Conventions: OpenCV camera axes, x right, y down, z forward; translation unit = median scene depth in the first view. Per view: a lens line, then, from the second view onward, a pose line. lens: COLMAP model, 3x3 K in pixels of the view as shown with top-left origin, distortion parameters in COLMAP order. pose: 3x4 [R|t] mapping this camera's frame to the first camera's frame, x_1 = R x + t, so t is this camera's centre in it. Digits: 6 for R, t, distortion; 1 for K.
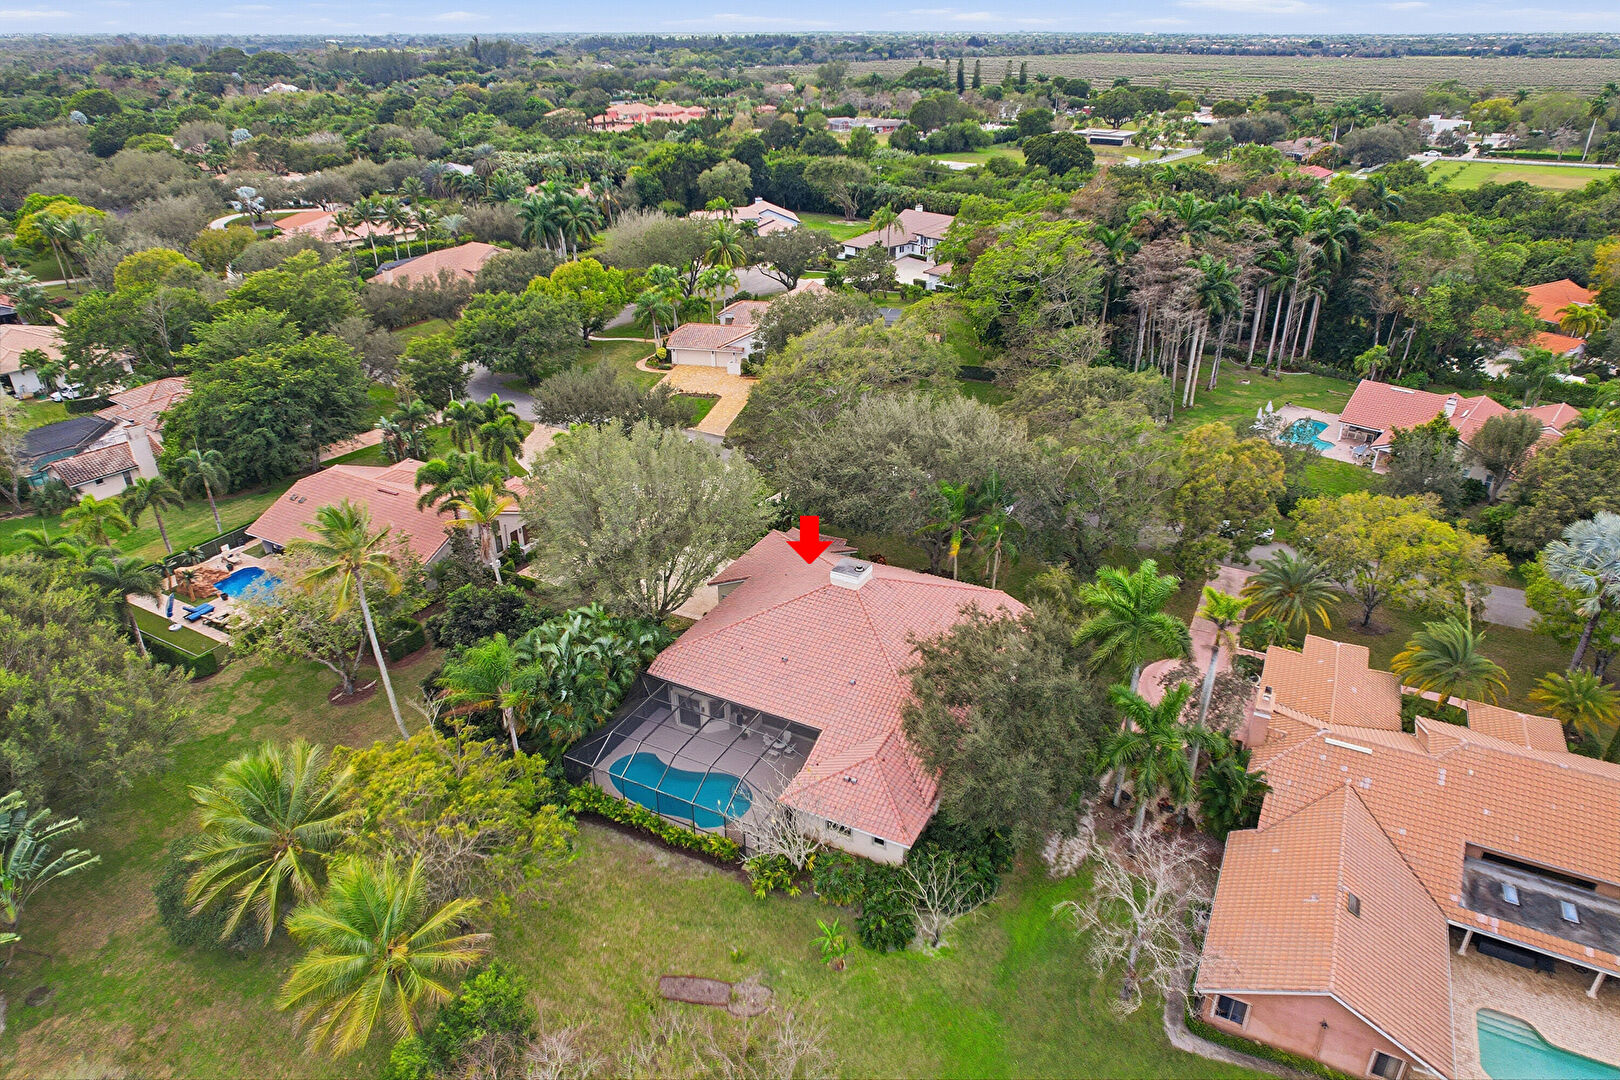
lens RADIAL K [[1018.2, 0, 817.5], [0, 1018.2, 536.3], [0, 0, 1]] dist [-0.078451, 0.069434]
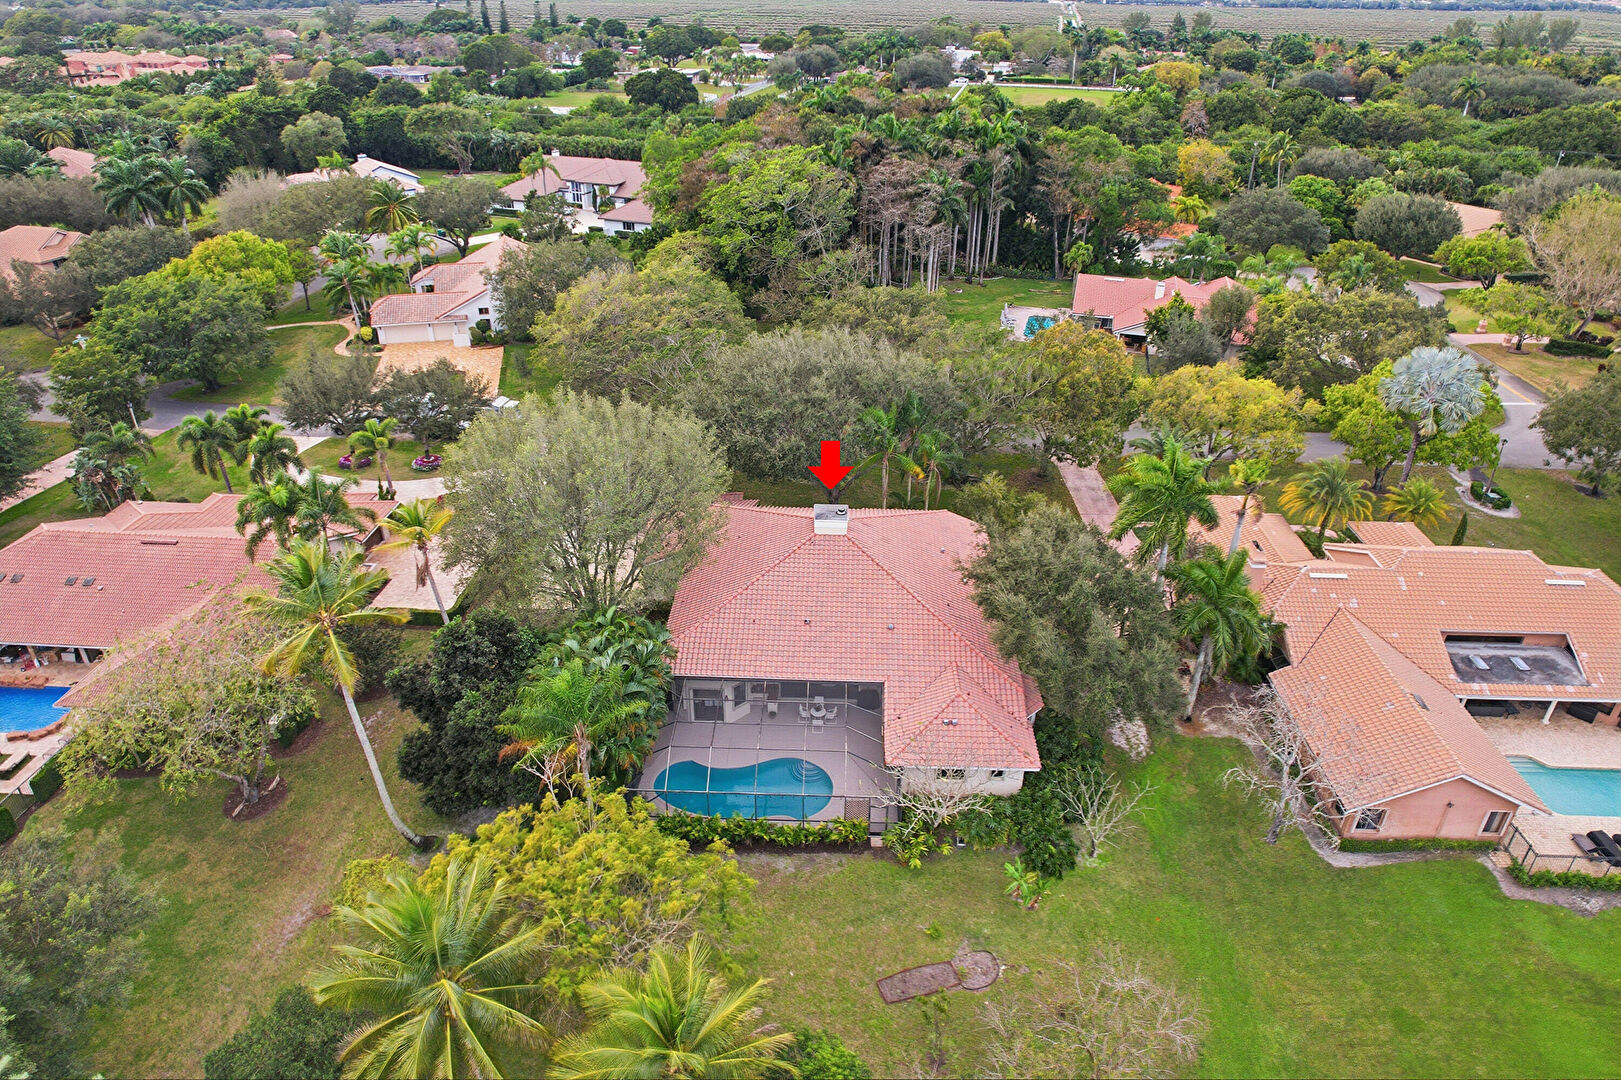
lens RADIAL K [[1018.9, 0, 818.0], [0, 1018.9, 536.3], [0, 0, 1]] dist [-0.078451, 0.069434]
pose [[0.903887, -0.197778, 0.379304, -0.177351], [0.180280, 0.980233, 0.081506, -0.013796], [-0.387927, -0.005291, 0.921675, 0.073388]]
